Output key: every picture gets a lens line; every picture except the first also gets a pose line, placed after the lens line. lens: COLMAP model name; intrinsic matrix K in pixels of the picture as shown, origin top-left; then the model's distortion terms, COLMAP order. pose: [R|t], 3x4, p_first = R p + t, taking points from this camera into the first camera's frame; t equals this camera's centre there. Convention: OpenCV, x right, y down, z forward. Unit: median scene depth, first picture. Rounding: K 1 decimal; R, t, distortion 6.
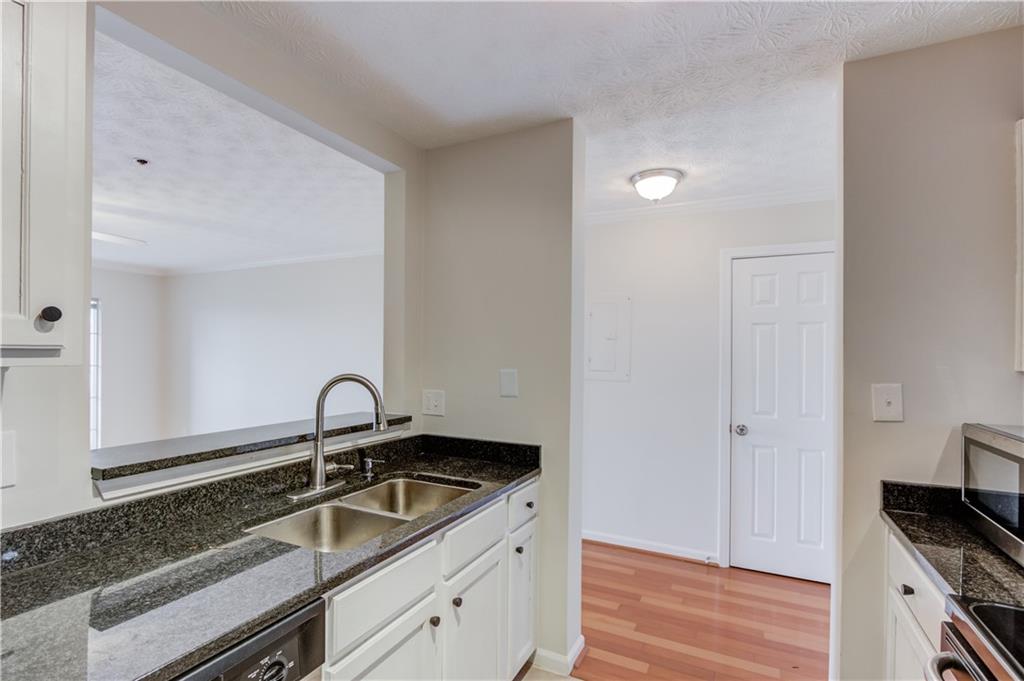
lens RADIAL K [[475.9, 0, 512.1], [0, 475.9, 354.6], [0, 0, 1]] dist [-0.000628, -0.000057]
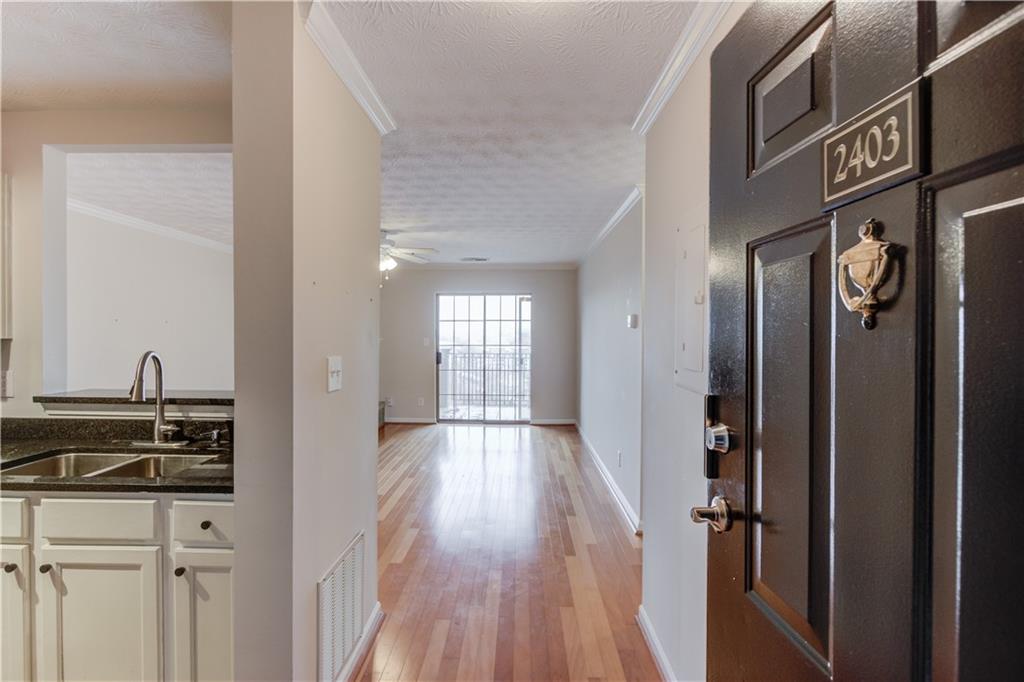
lens RADIAL K [[487.6, 0, 510.7], [0, 487.6, 337.4], [0, 0, 1]] dist [0.000655, -0.000108]
pose [[0.423281, 0.003150, -0.905993, 1.154137], [-0.003455, 0.999992, 0.001862, -0.000712], [0.905992, 0.002342, 0.423289, 1.311954]]
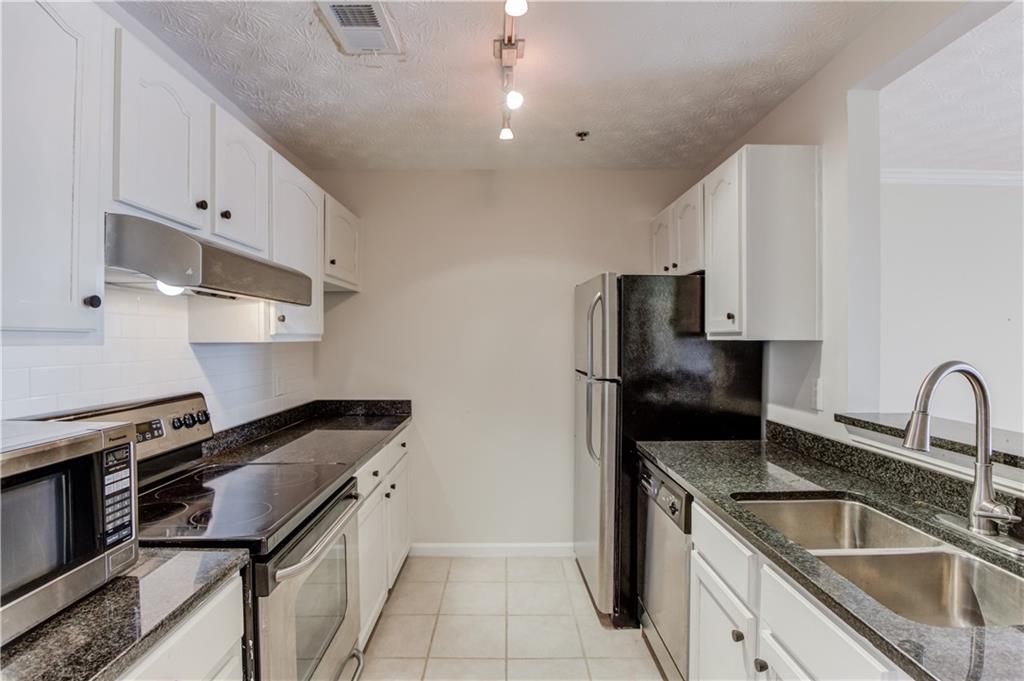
lens RADIAL K [[505.6, 0, 508.2], [0, 505.6, 343.2], [0, 0, 1]] dist [-0.020254, -0.000581]
pose [[-0.892231, -0.004137, -0.451561, 0.515772], [-0.007644, 0.999953, 0.005943, 0.014582], [0.451515, 0.008754, -0.892220, 1.340453]]
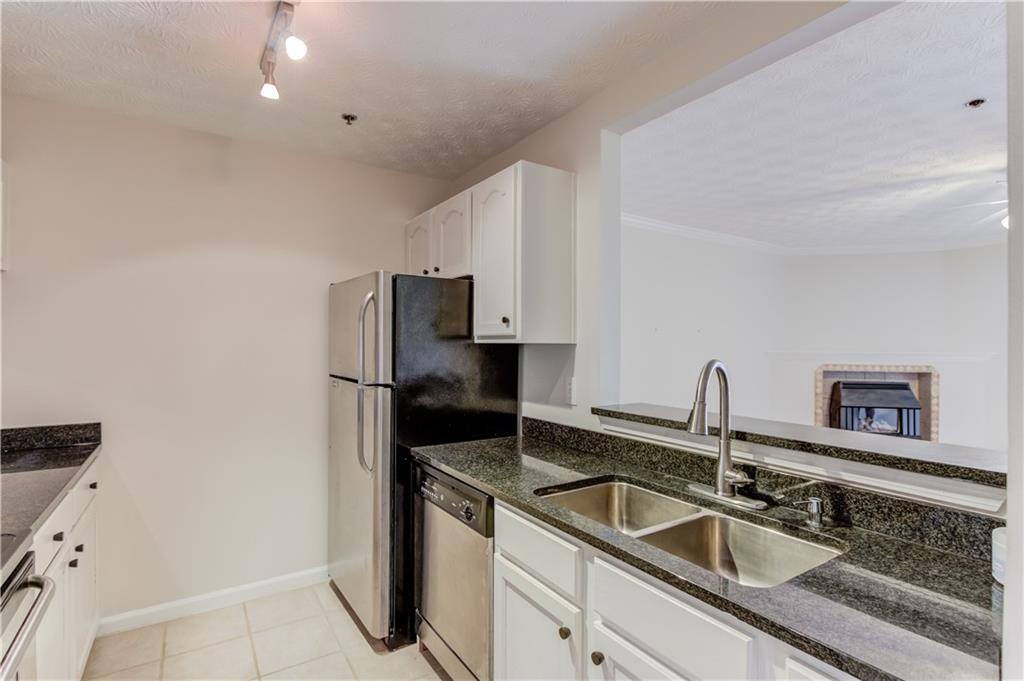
lens RADIAL K [[488.0, 0, 489.7], [0, 488.0, 345.5], [0, 0, 1]] dist [-0.002745, 0.000851]
pose [[-0.526896, -0.009536, -0.849876, 0.563994], [-0.010435, 0.999934, -0.004750, 0.022762], [0.849866, 0.006366, -0.526961, 1.119146]]
